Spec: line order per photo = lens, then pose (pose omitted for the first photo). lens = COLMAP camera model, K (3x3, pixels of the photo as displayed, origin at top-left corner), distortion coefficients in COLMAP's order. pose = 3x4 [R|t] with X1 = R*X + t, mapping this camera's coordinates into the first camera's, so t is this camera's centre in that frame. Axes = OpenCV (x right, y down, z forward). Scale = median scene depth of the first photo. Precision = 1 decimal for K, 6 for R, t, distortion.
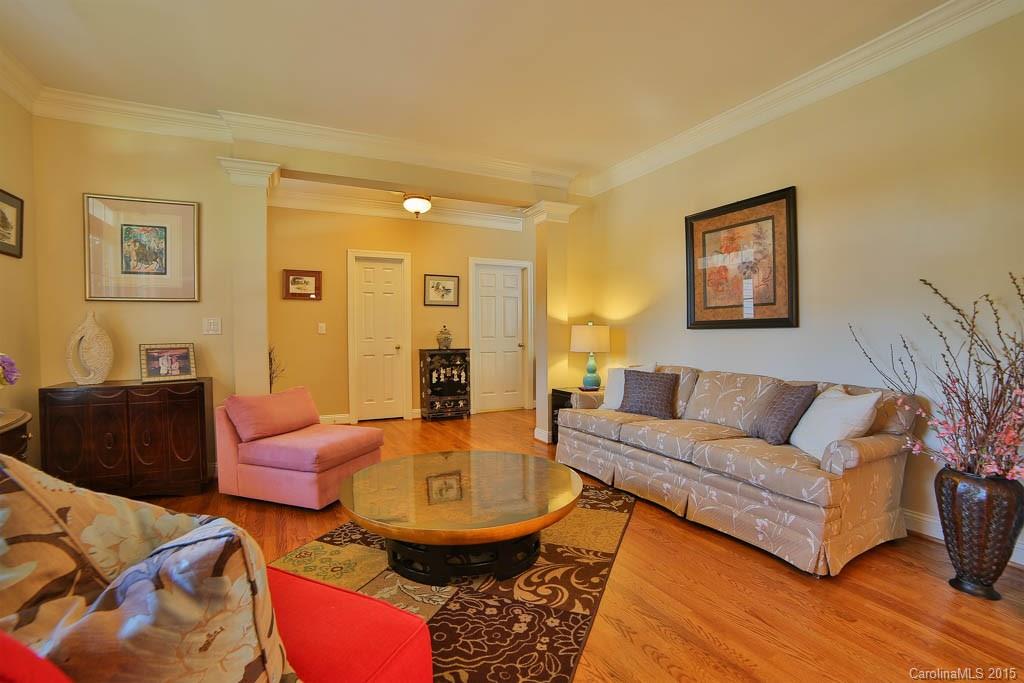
lens RADIAL K [[446.8, 0, 509.9], [0, 446.8, 339.1], [0, 0, 1]] dist [-0.105510, 0.039507]
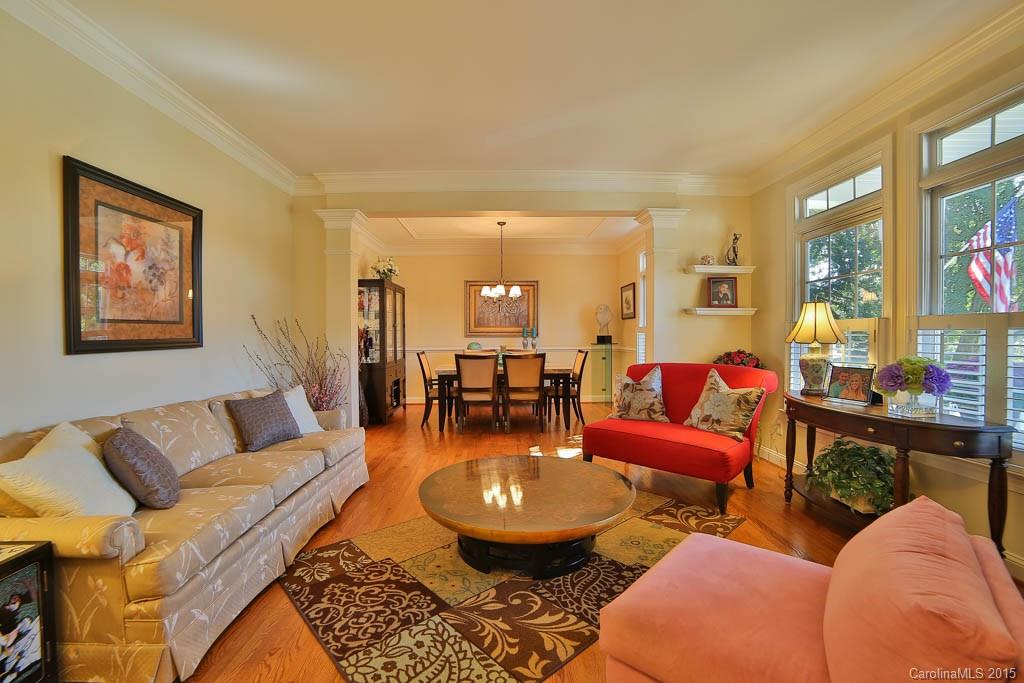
lens RADIAL K [[446.8, 0, 509.9], [0, 446.8, 339.1], [0, 0, 1]] dist [-0.105510, 0.039507]
pose [[-0.897744, 0.008161, 0.440442, -0.407512], [0.020545, 0.999516, 0.023357, -0.051454], [-0.440038, 0.030017, -0.897477, 1.451922]]
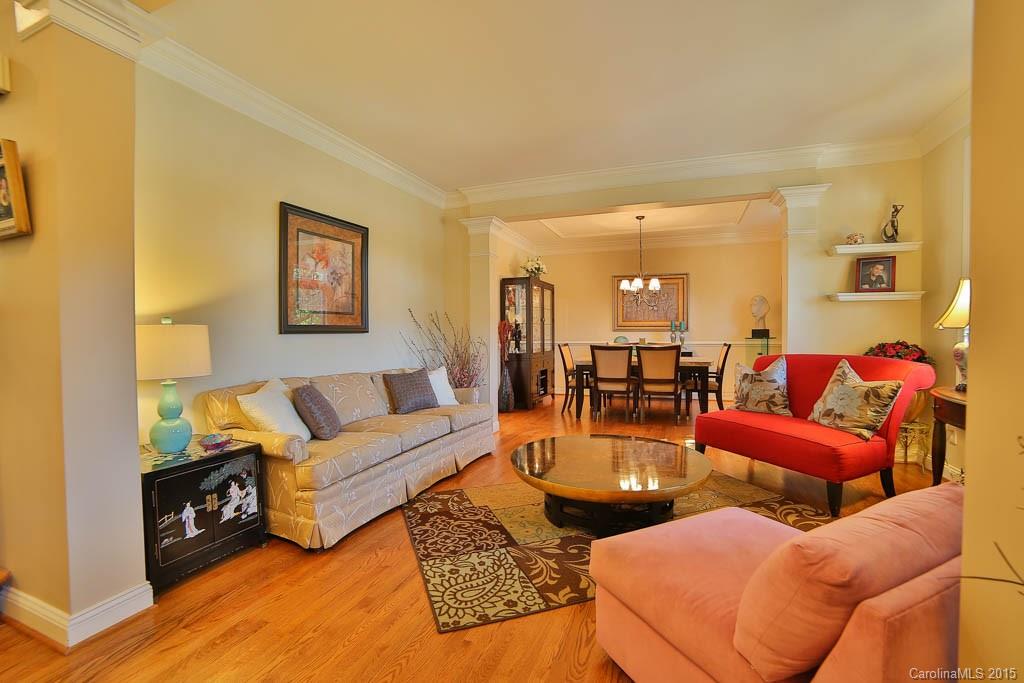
lens RADIAL K [[446.8, 0, 509.9], [0, 446.8, 339.1], [0, 0, 1]] dist [-0.105510, 0.039507]
pose [[-0.658621, 0.003166, 0.752468, -0.609468], [0.023349, 0.999596, 0.016231, -0.018836], [-0.752113, 0.028259, -0.658428, 1.438690]]
